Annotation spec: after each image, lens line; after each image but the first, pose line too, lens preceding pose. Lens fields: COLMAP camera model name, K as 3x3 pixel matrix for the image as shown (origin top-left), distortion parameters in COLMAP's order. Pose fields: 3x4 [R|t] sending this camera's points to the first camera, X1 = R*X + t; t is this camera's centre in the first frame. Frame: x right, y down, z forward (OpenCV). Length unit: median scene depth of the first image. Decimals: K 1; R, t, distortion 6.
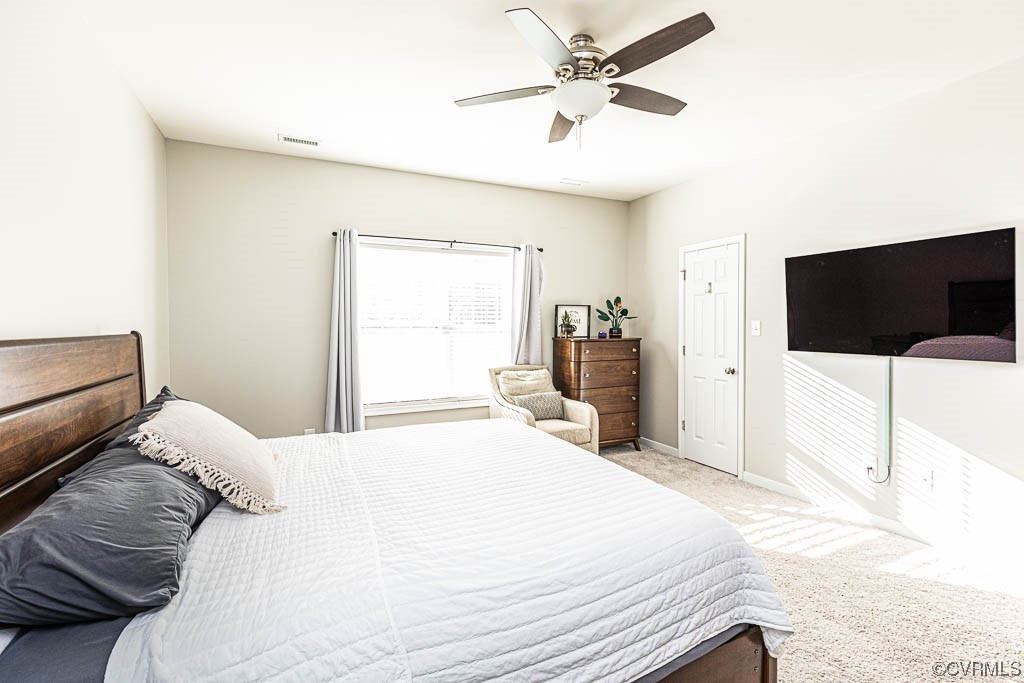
lens RADIAL K [[463.7, 0, 513.8], [0, 463.7, 339.2], [0, 0, 1]] dist [0.014551, 0.000146]
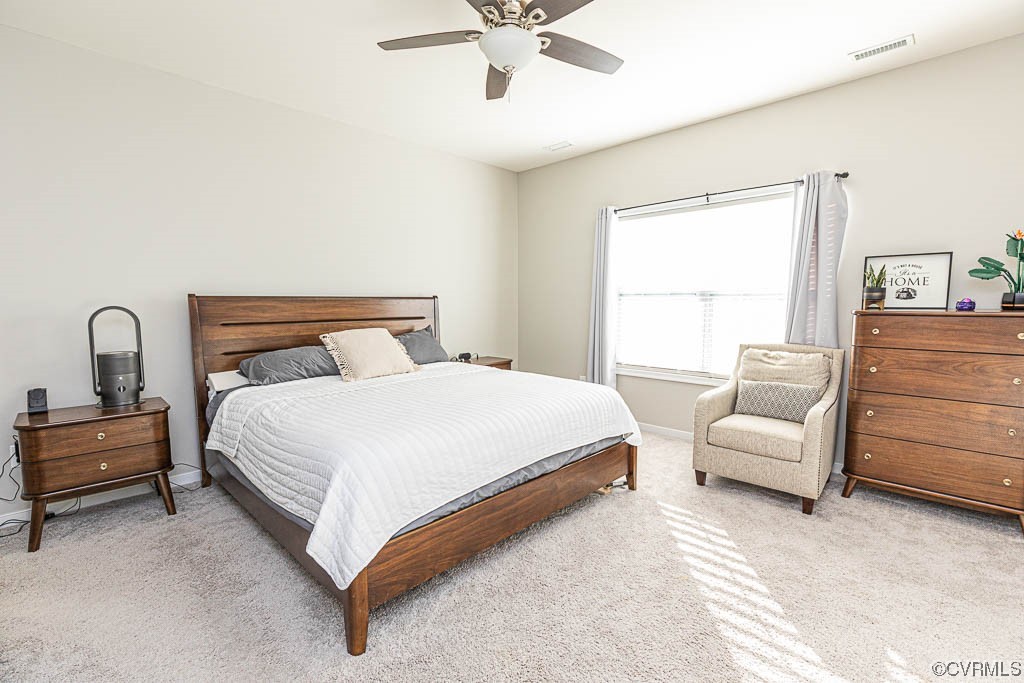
lens RADIAL K [[461.4, 0, 510.2], [0, 461.4, 344.9], [0, 0, 1]] dist [0.010402, 0.000221]
pose [[0.346730, 0.094384, -0.933204, 0.549285], [-0.023437, 0.995485, 0.091975, -0.000629], [0.937672, -0.010019, 0.347377, 0.325951]]
